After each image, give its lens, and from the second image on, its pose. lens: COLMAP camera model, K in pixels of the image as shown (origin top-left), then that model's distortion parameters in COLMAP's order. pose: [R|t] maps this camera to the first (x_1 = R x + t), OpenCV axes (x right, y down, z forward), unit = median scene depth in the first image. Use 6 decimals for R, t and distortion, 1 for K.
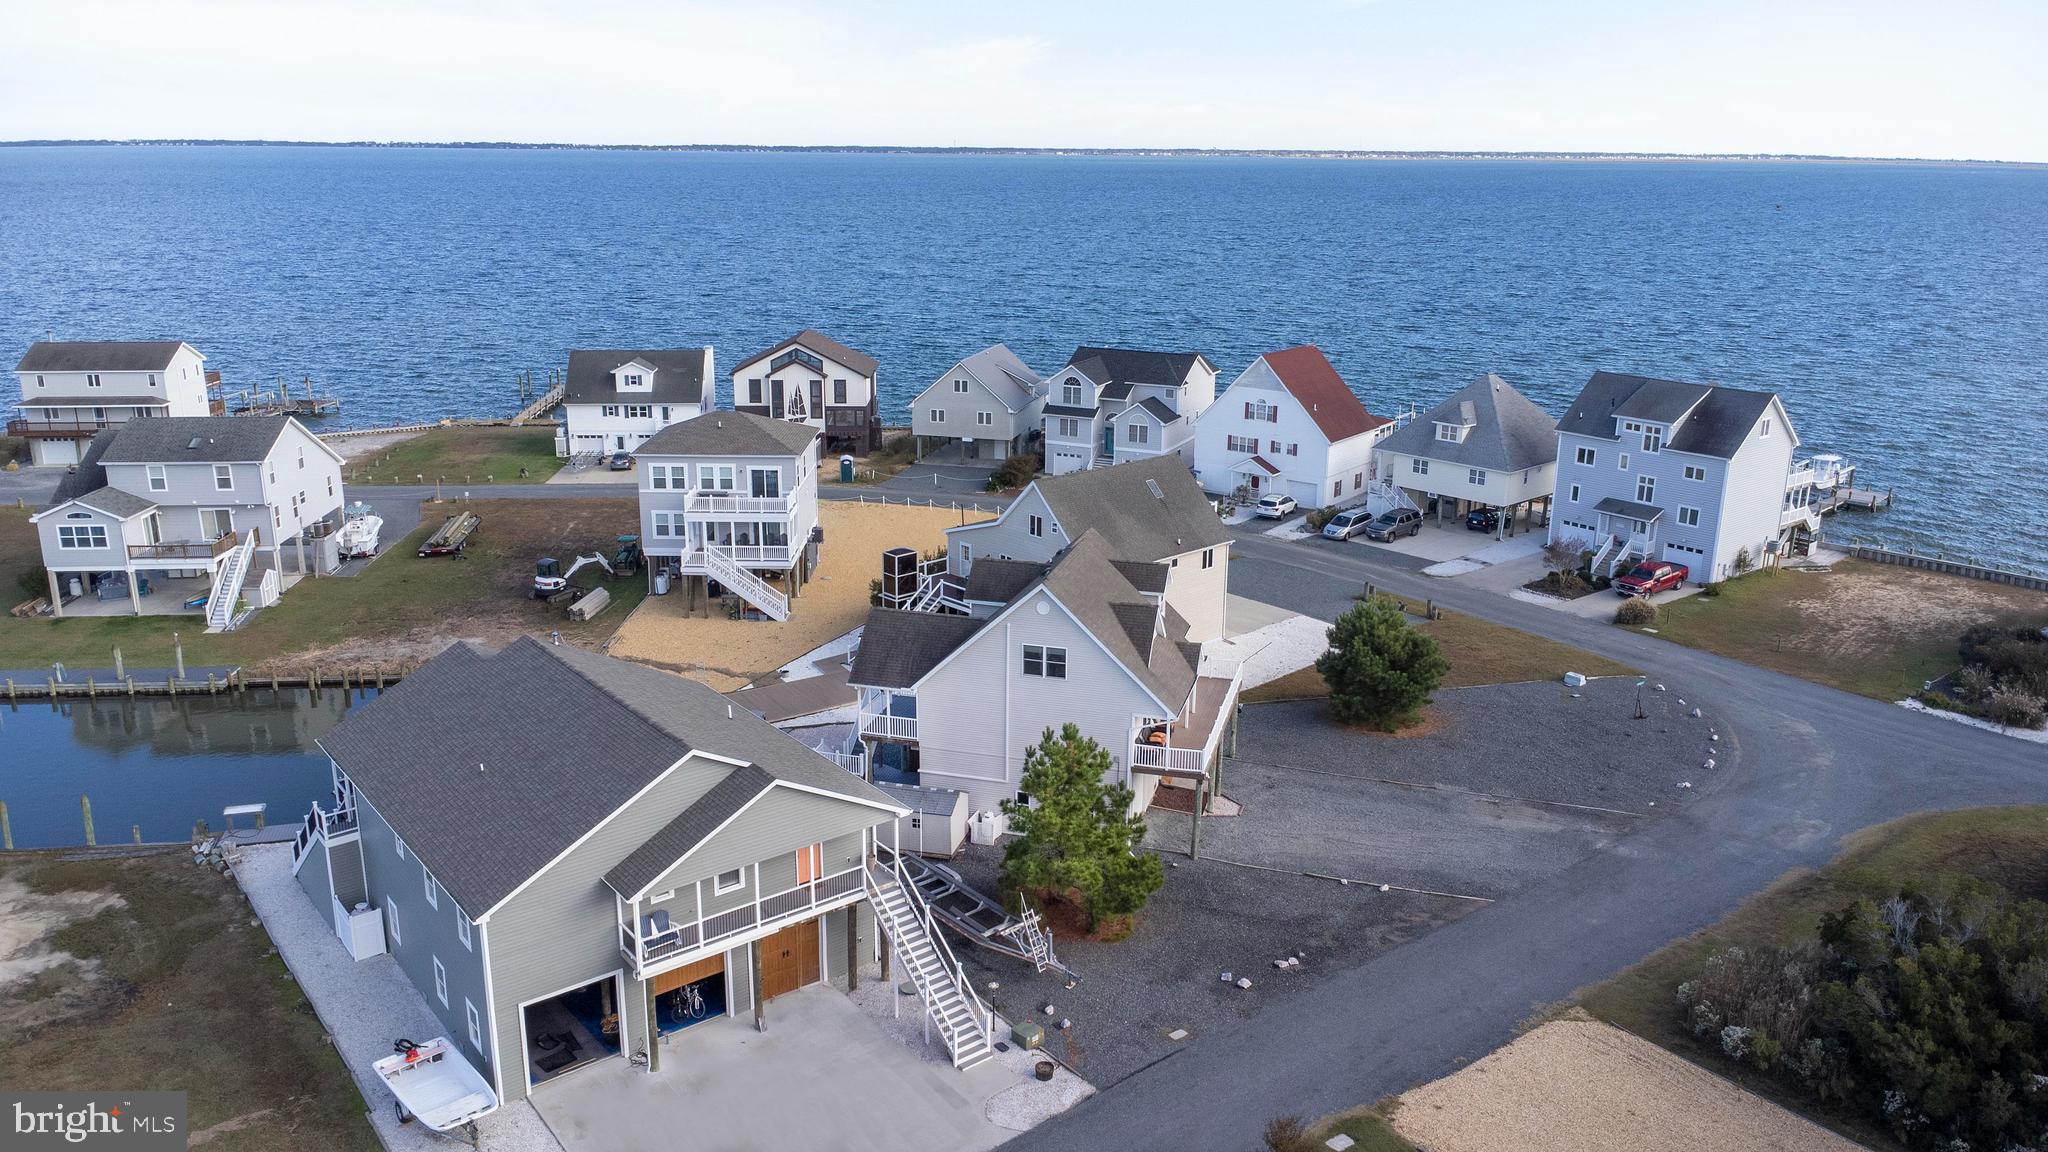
lens RADIAL K [[1491.7, 0, 1024.0], [0, 1491.7, 576.0], [0, 0, 1]] dist [0.060277, -0.082649]
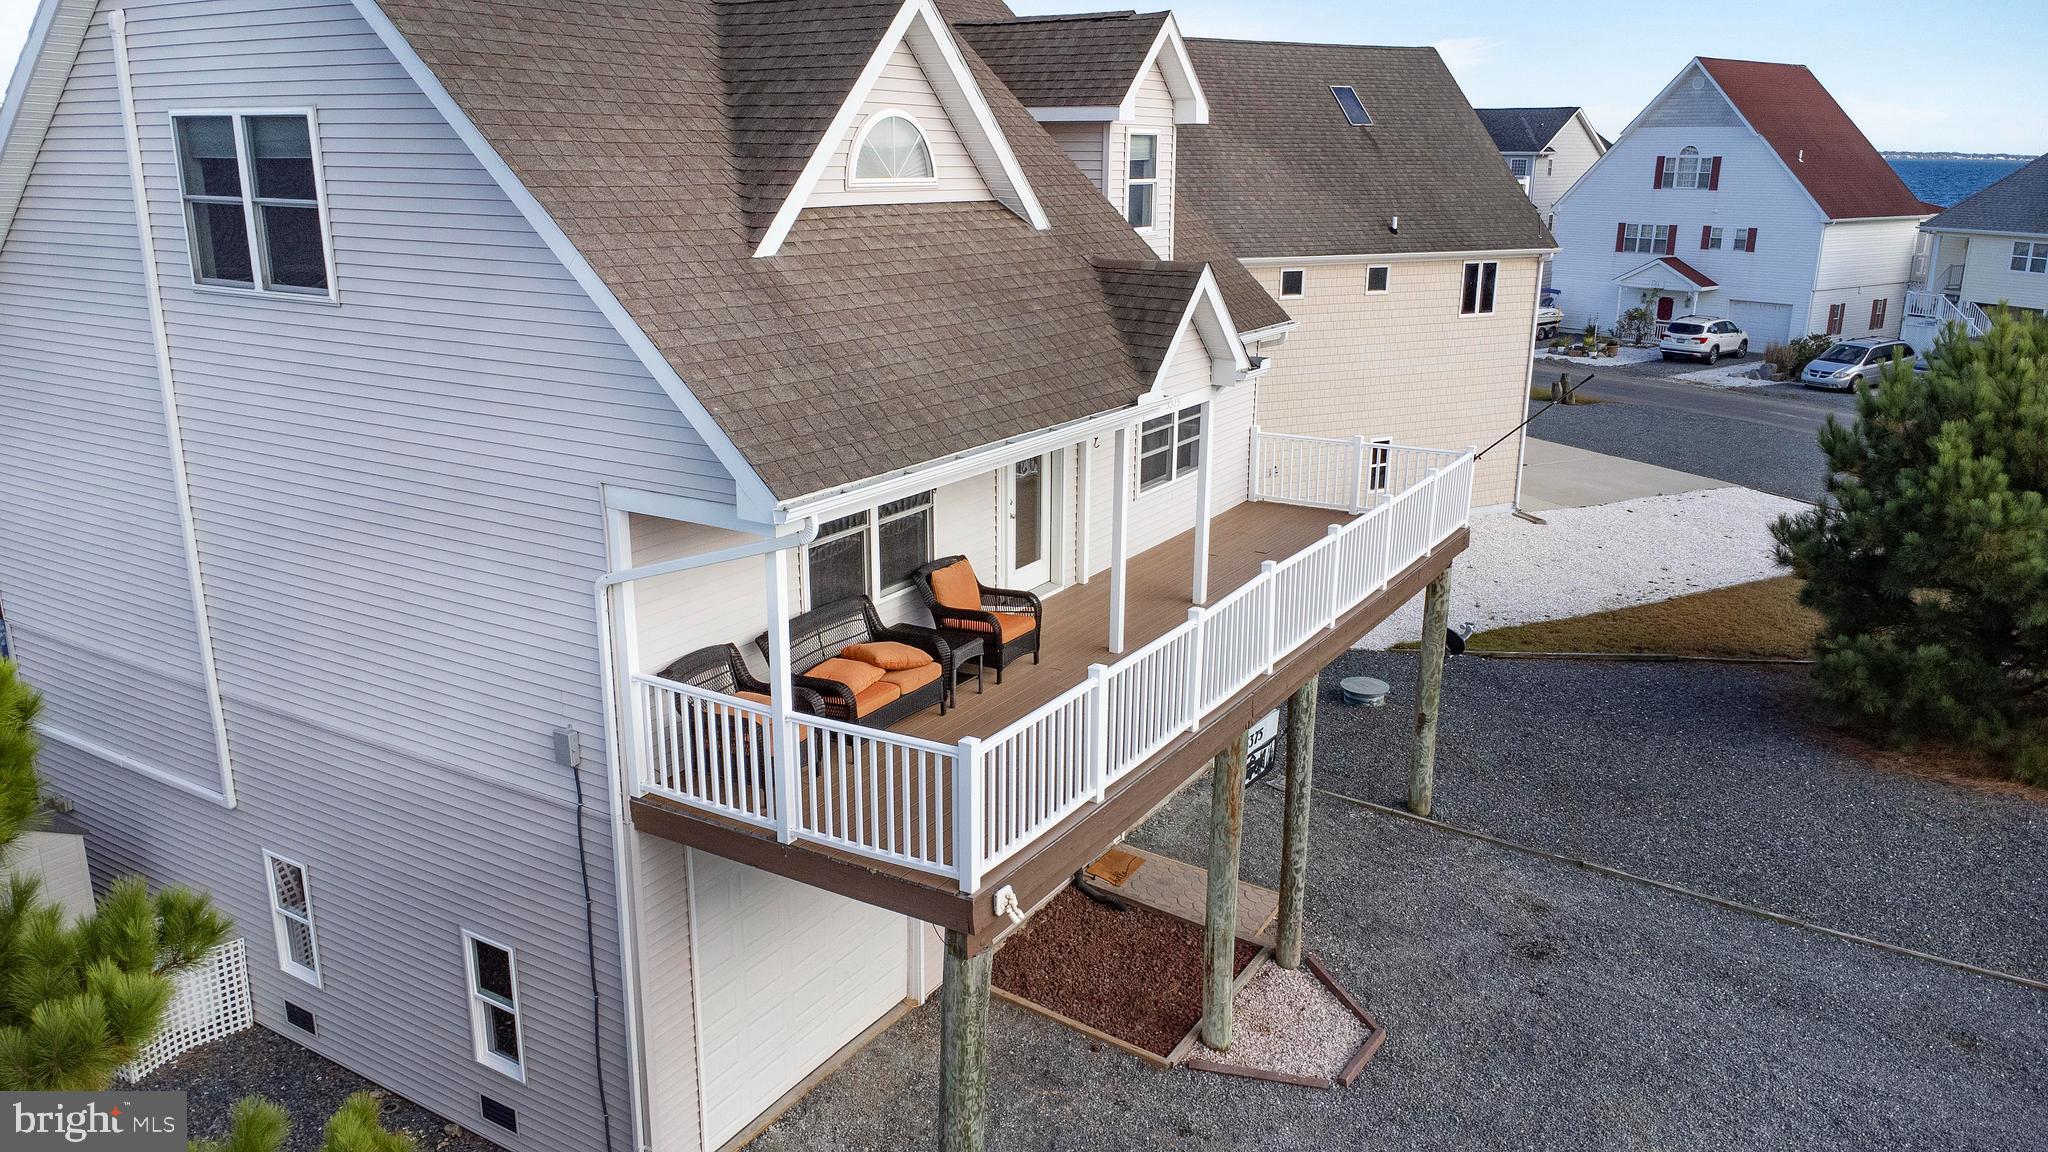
lens RADIAL K [[1491.7, 0, 1024.0], [0, 1491.7, 576.0], [0, 0, 1]] dist [0.060277, -0.082649]
pose [[0.962444, 0.073273, -0.261406, 0.082775], [-0.074886, 0.997185, 0.003800, 0.049203], [0.260949, 0.015918, 0.965221, 0.426233]]
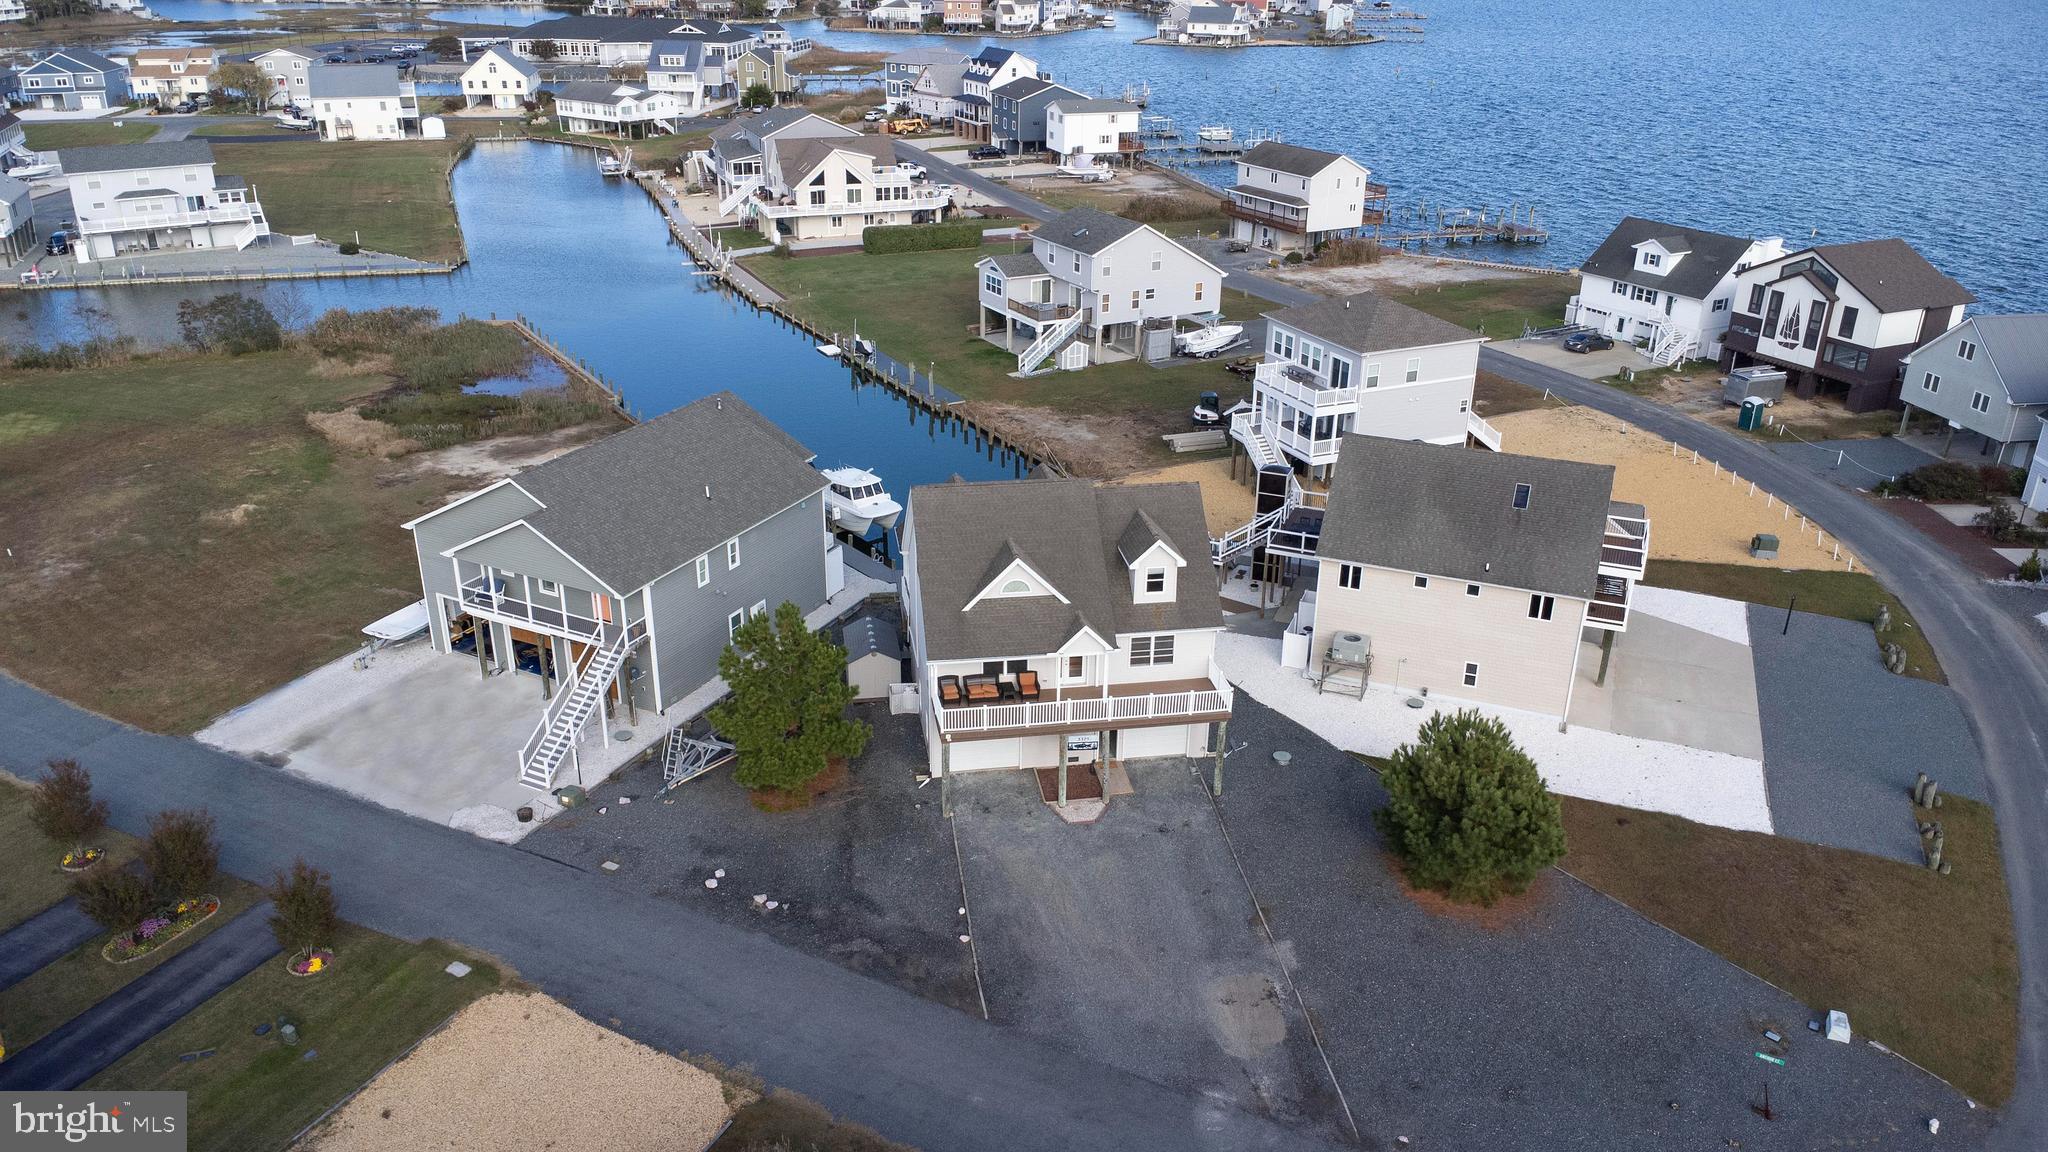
lens RADIAL K [[1491.7, 0, 1024.0], [0, 1491.7, 576.0], [0, 0, 1]] dist [0.060277, -0.082649]
pose [[0.425970, 0.362765, -0.828826, 0.447005], [-0.261604, 0.926349, 0.270999, -0.115027], [0.866091, 0.101387, 0.489497, 0.288948]]
